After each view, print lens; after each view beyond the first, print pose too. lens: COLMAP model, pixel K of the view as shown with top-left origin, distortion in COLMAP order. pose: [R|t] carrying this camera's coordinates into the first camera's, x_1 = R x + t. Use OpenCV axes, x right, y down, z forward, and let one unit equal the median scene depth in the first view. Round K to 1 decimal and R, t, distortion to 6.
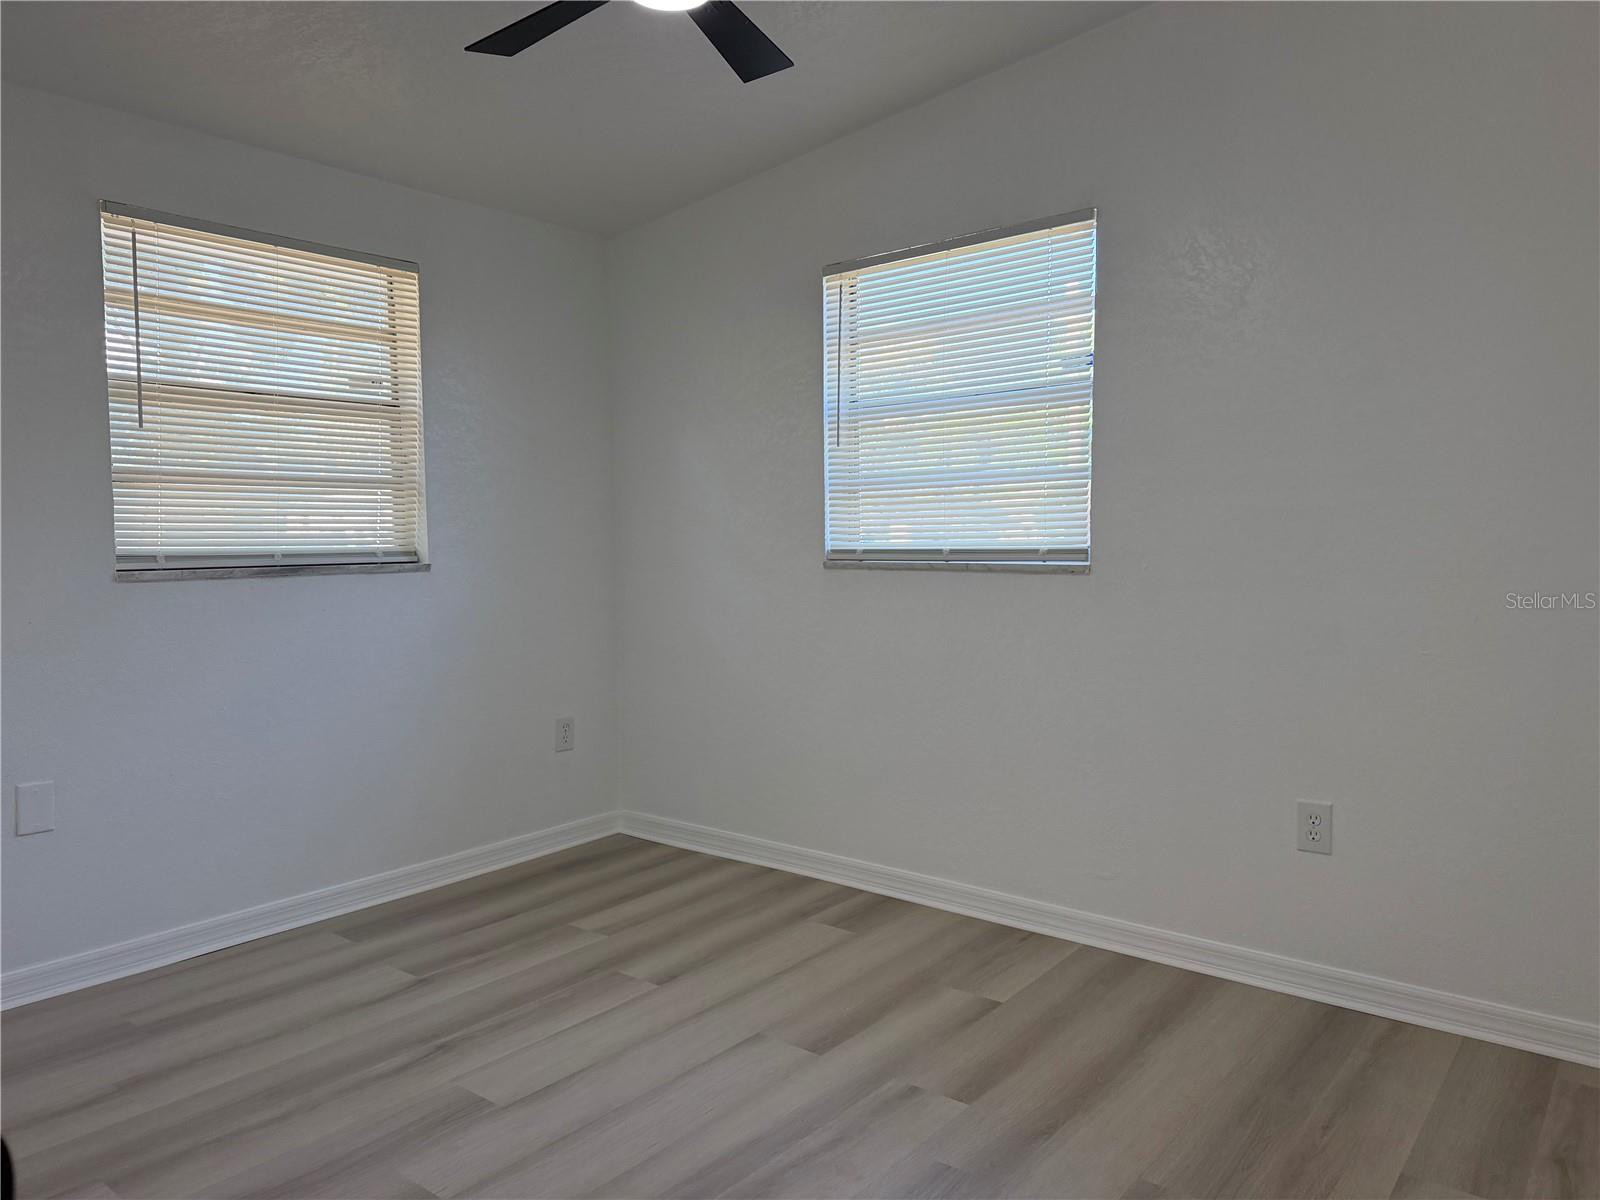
lens RADIAL K [[1094.1, 0, 800.0], [0, 1094.1, 600.0], [0, 0, 1]] dist [-0.003280, -0.001807]
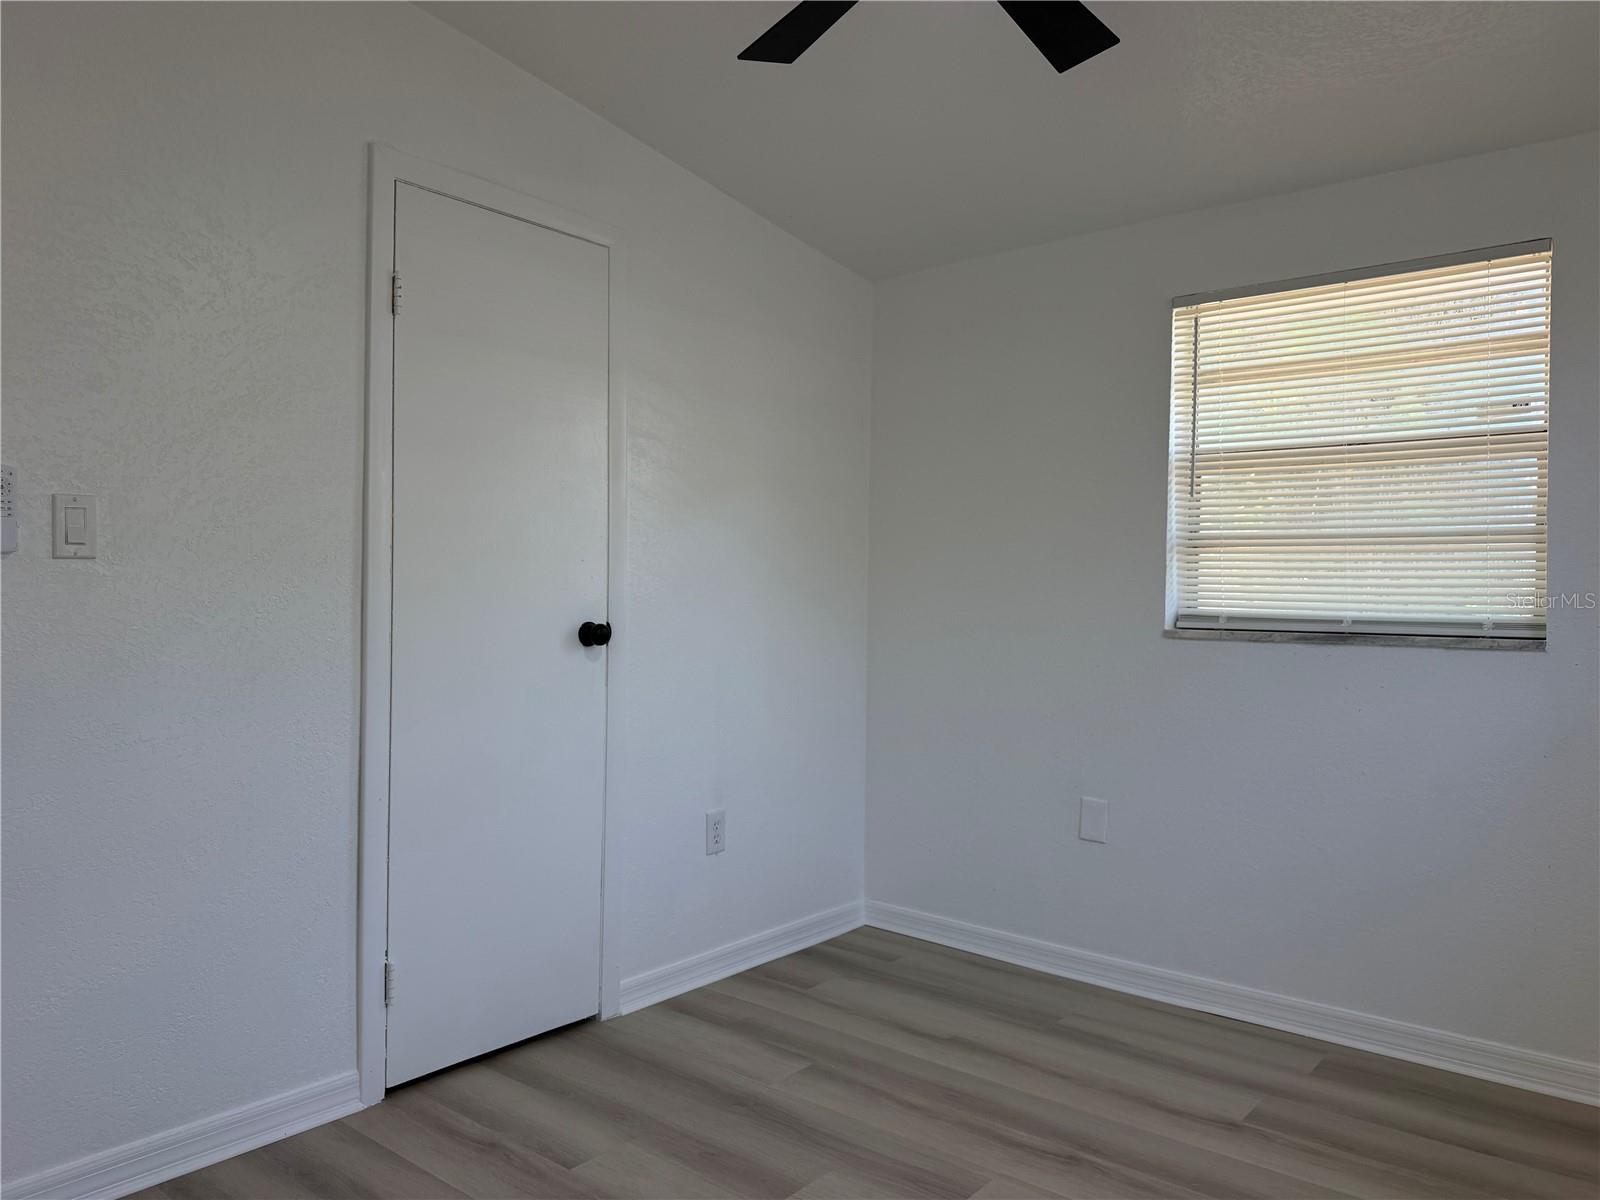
lens RADIAL K [[1116.0, 0, 800.0], [0, 1116.0, 600.0], [0, 0, 1]] dist [-0.001911, -0.001603]
pose [[0.007850, 0.010445, -0.999915, 0.499399], [-0.075972, 0.997062, 0.009819, -0.037913], [0.997079, 0.075888, 0.008620, 0.618551]]
